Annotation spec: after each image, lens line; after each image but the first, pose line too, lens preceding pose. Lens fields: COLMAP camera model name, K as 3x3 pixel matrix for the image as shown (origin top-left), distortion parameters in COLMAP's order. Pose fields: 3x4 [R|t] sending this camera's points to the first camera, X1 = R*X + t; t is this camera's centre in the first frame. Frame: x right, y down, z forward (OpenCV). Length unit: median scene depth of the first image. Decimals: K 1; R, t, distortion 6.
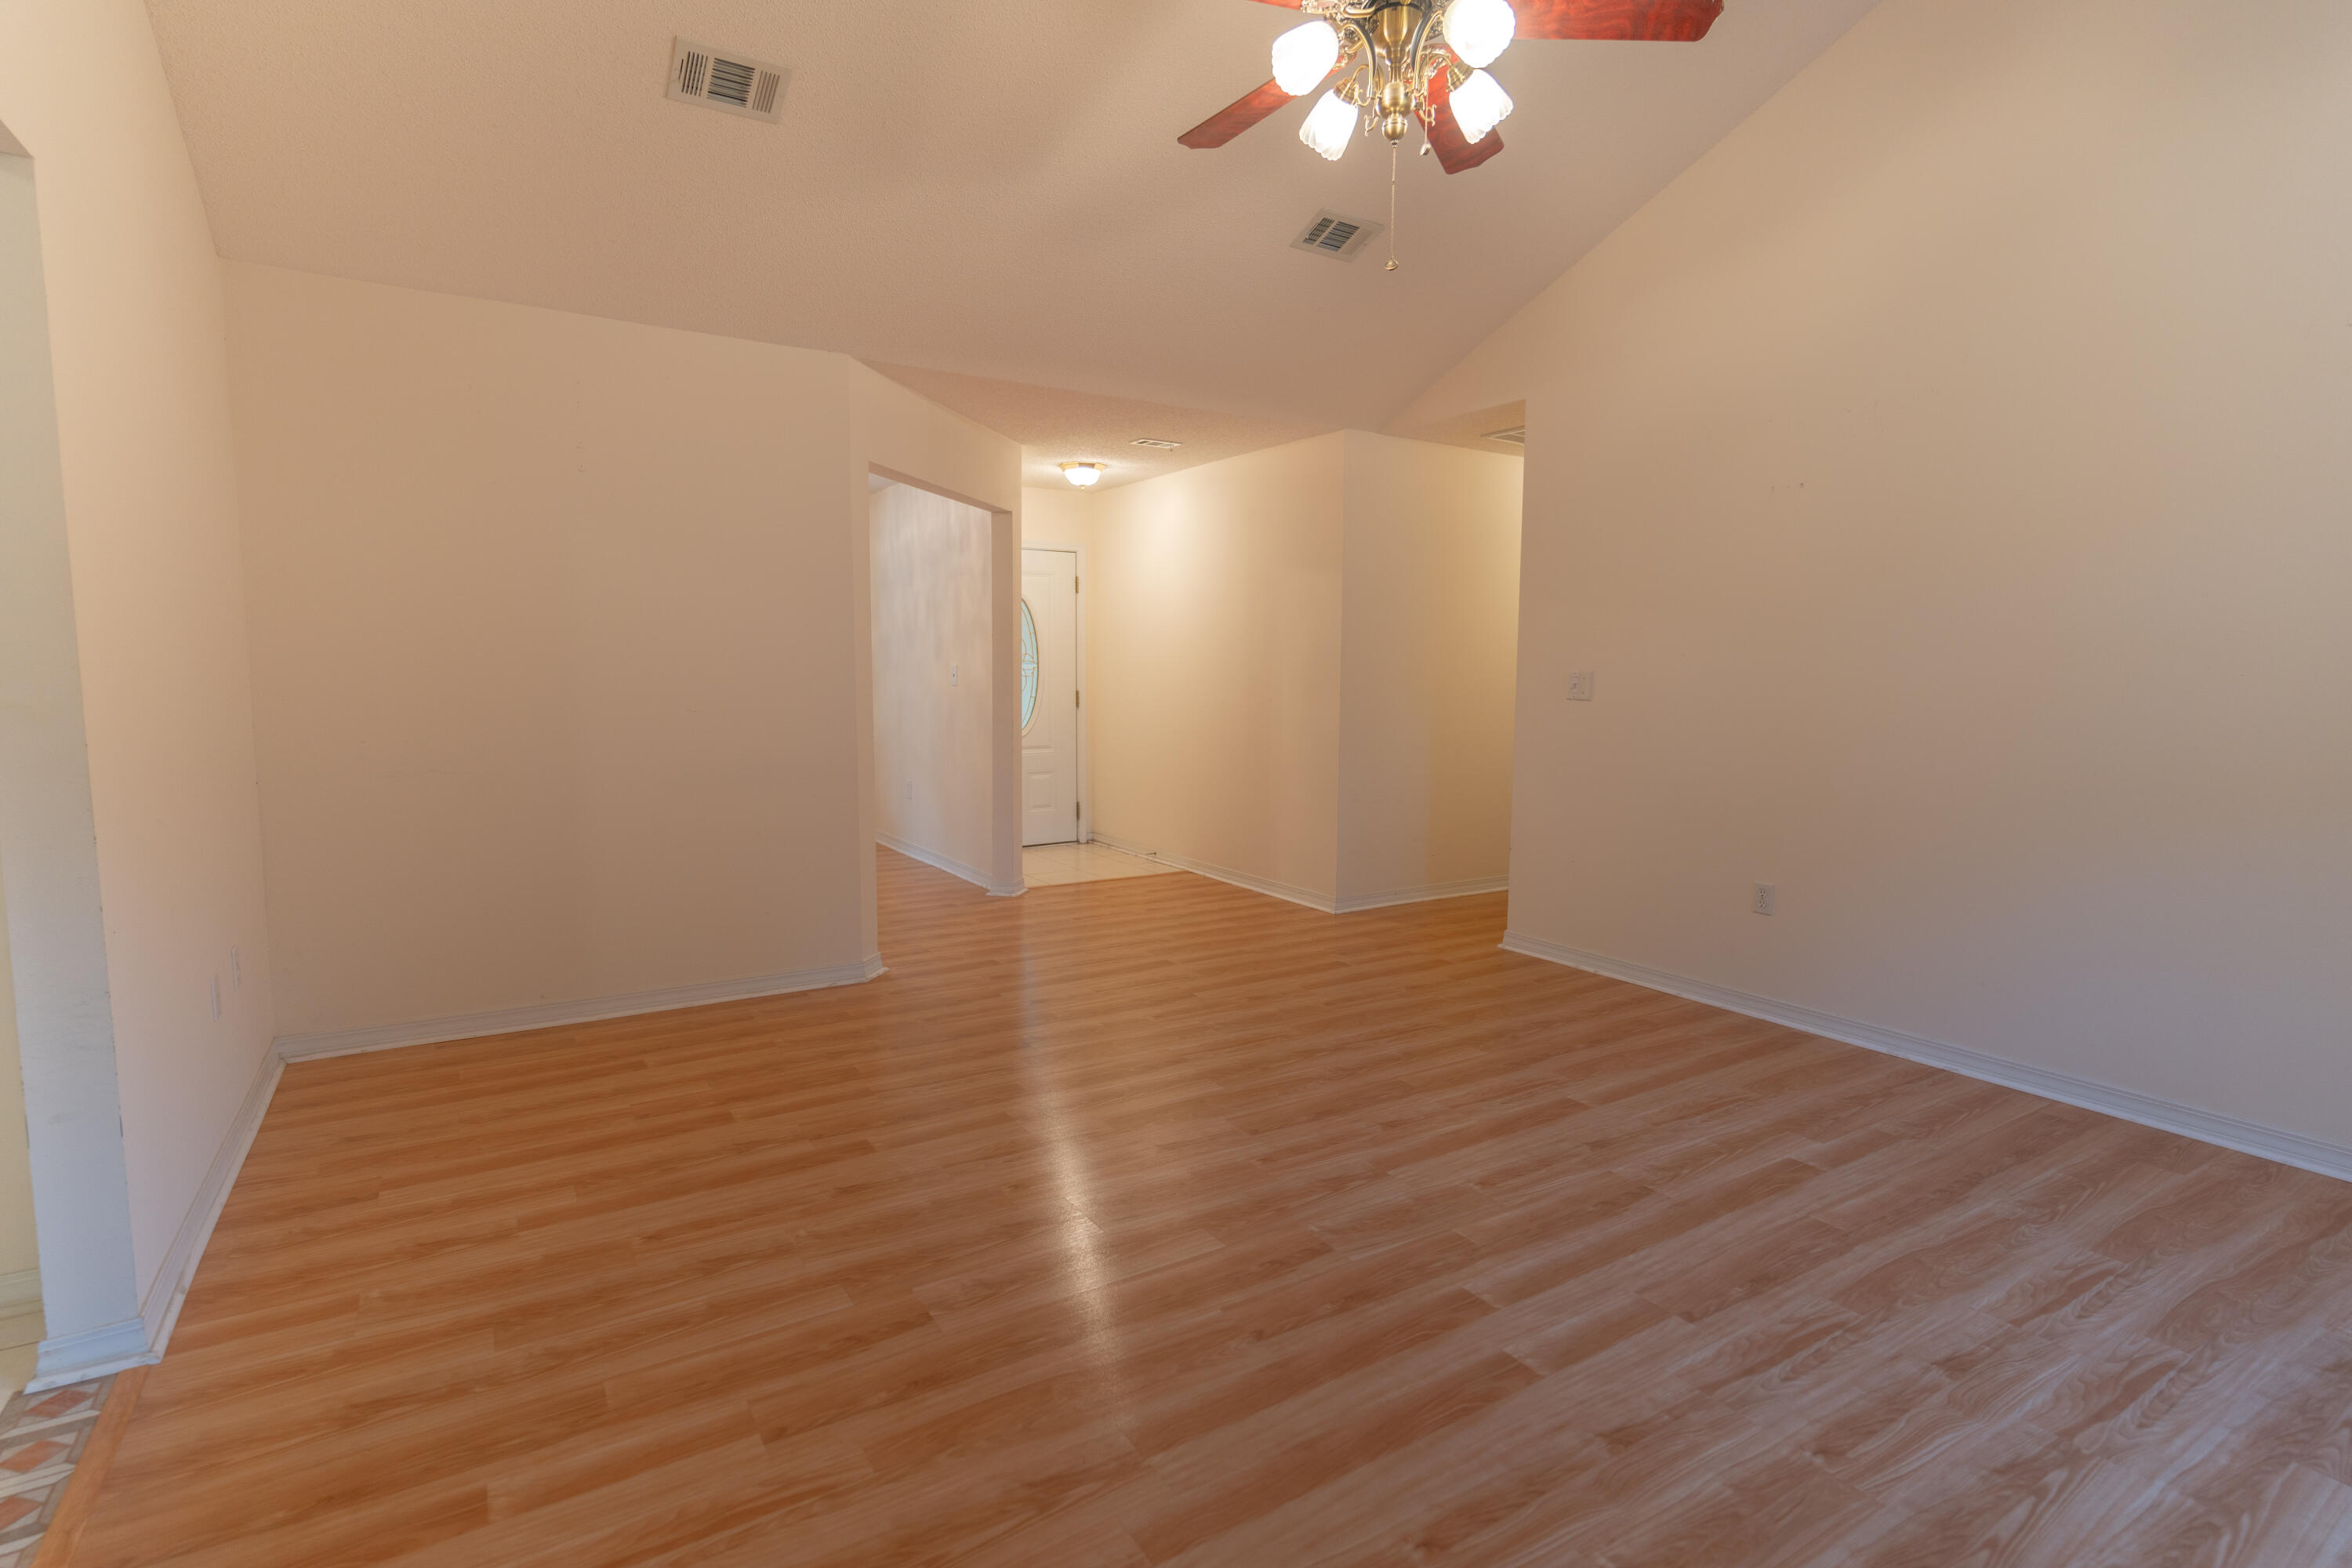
lens RADIAL K [[1127.1, 0, 1175.3], [0, 1127.1, 782.0], [0, 0, 1]] dist [0.015024, 0.000252]
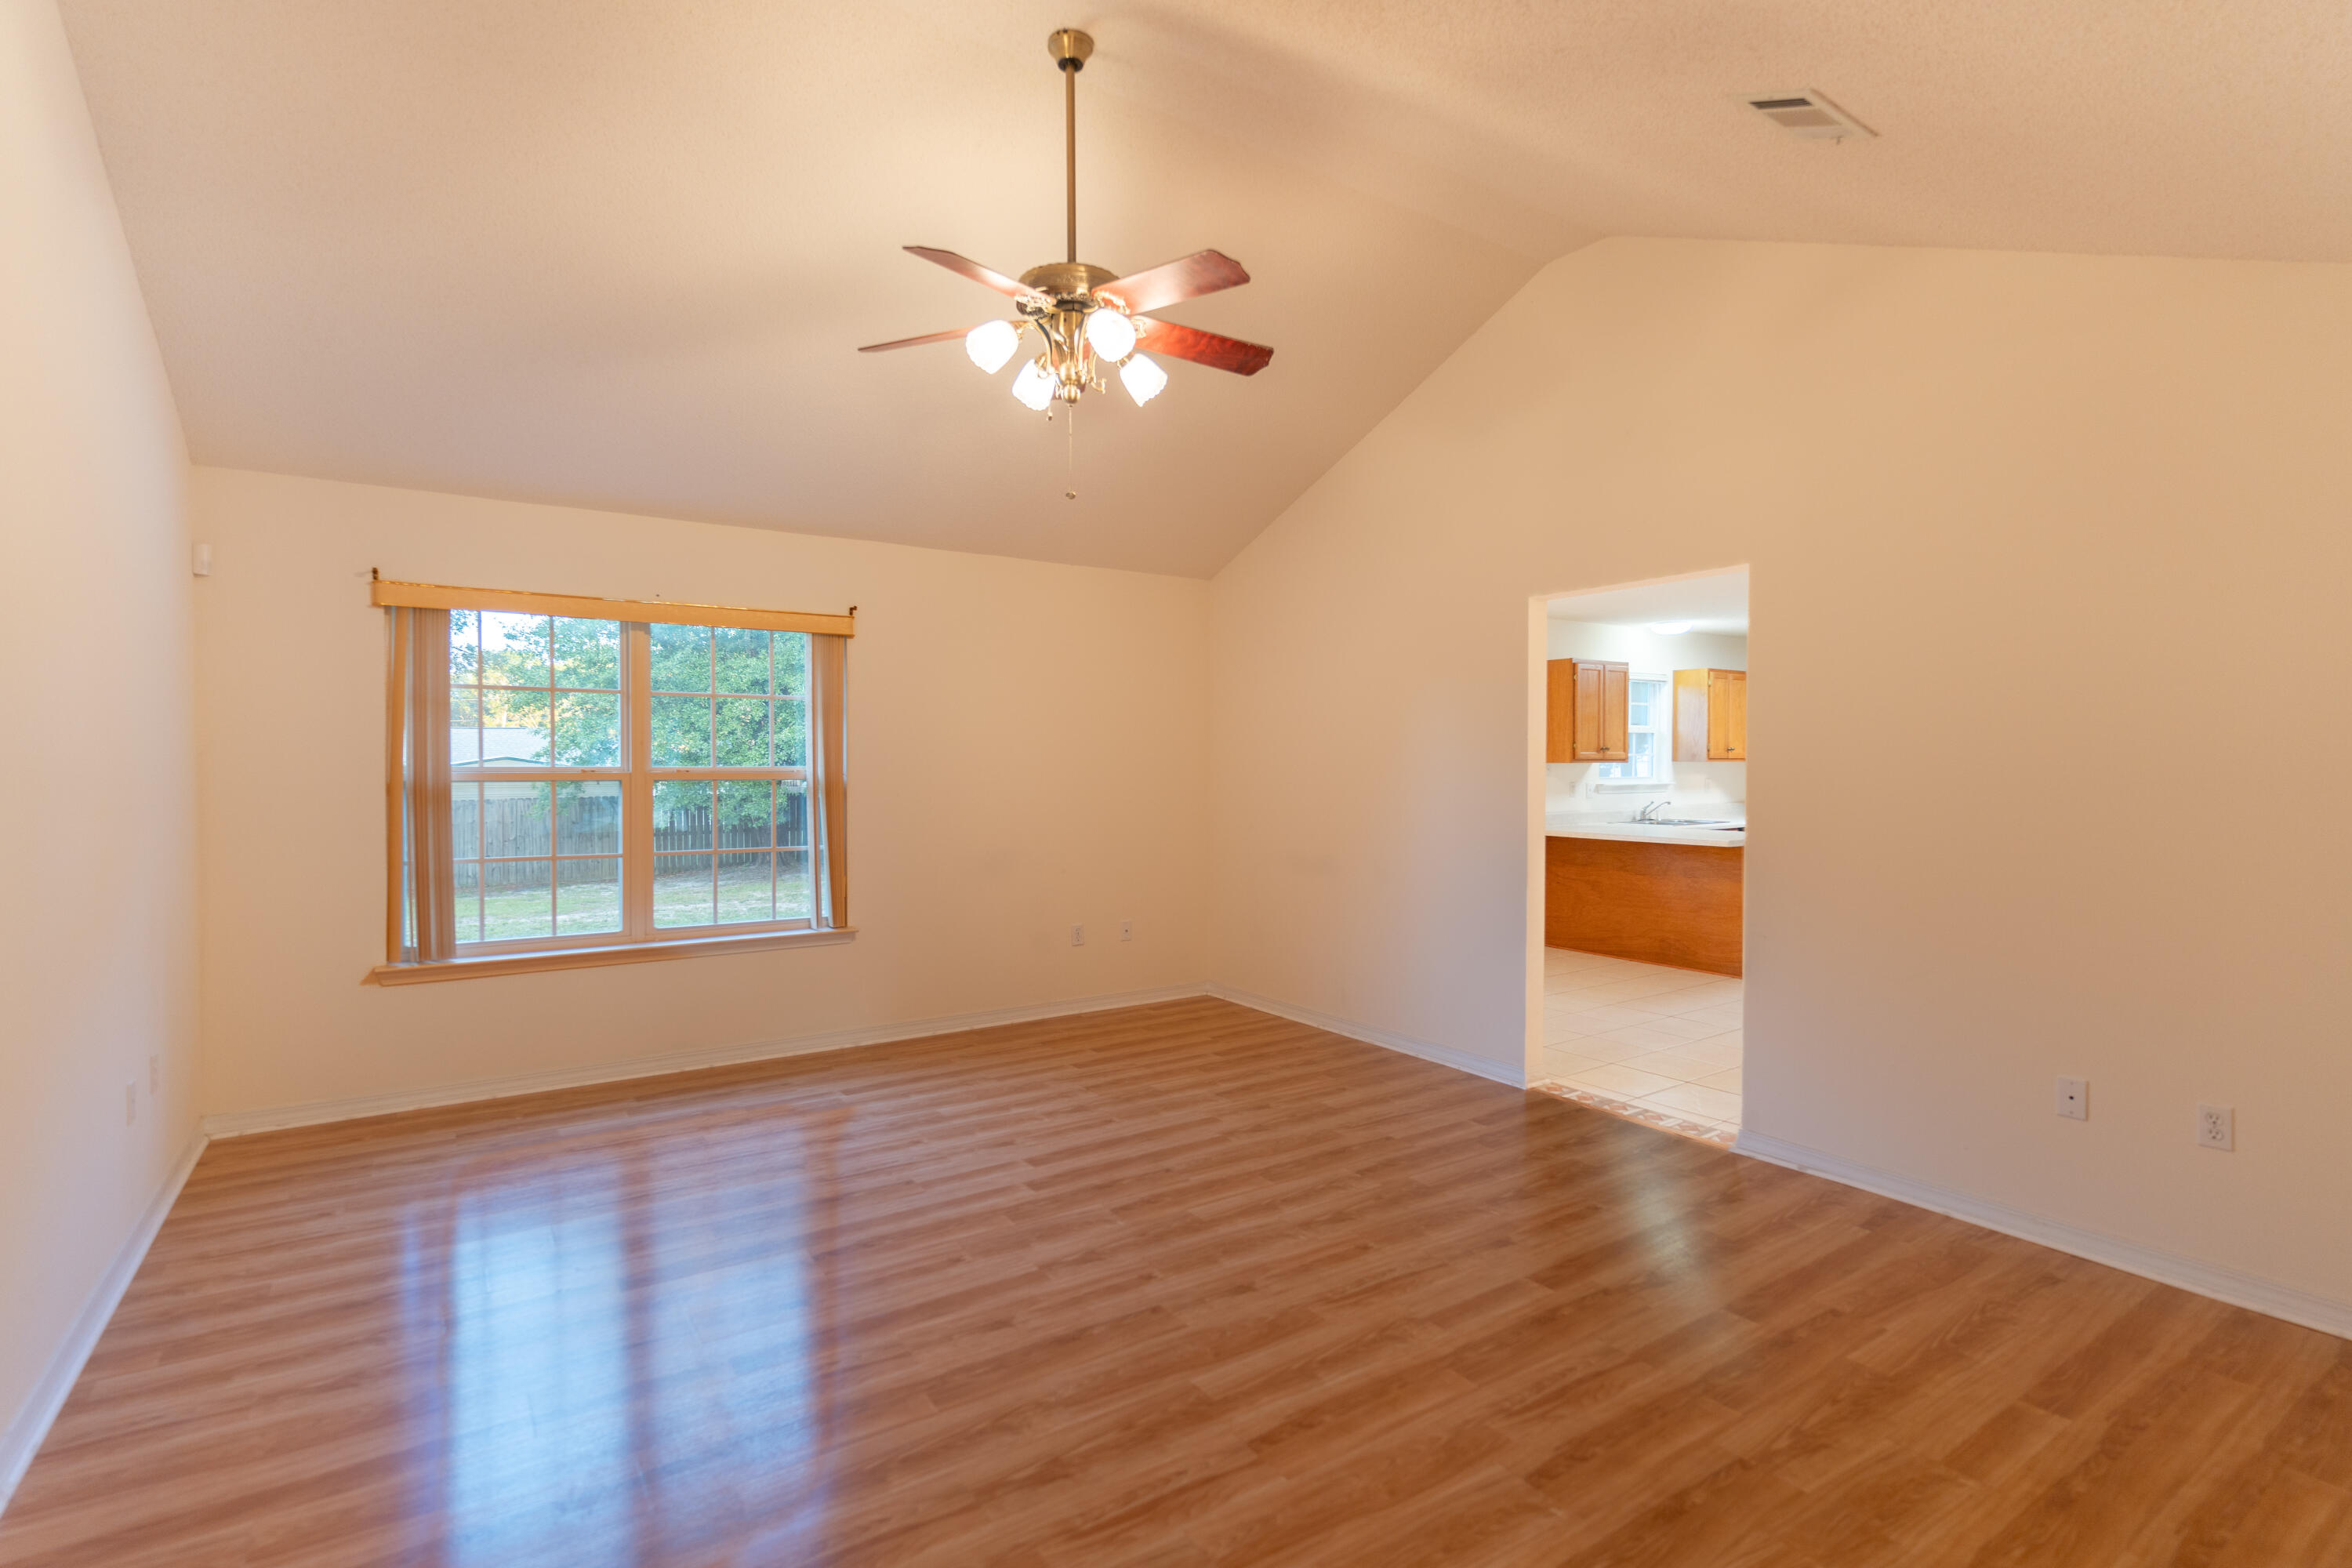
lens RADIAL K [[1127.1, 0, 1178.1], [0, 1127.1, 777.7], [0, 0, 1]] dist [0.015024, 0.000252]
pose [[-0.999201, -0.010101, -0.038664, 0.106564], [-0.014647, 0.992767, 0.119158, -0.266378], [0.037180, 0.119629, -0.992122, 2.147335]]
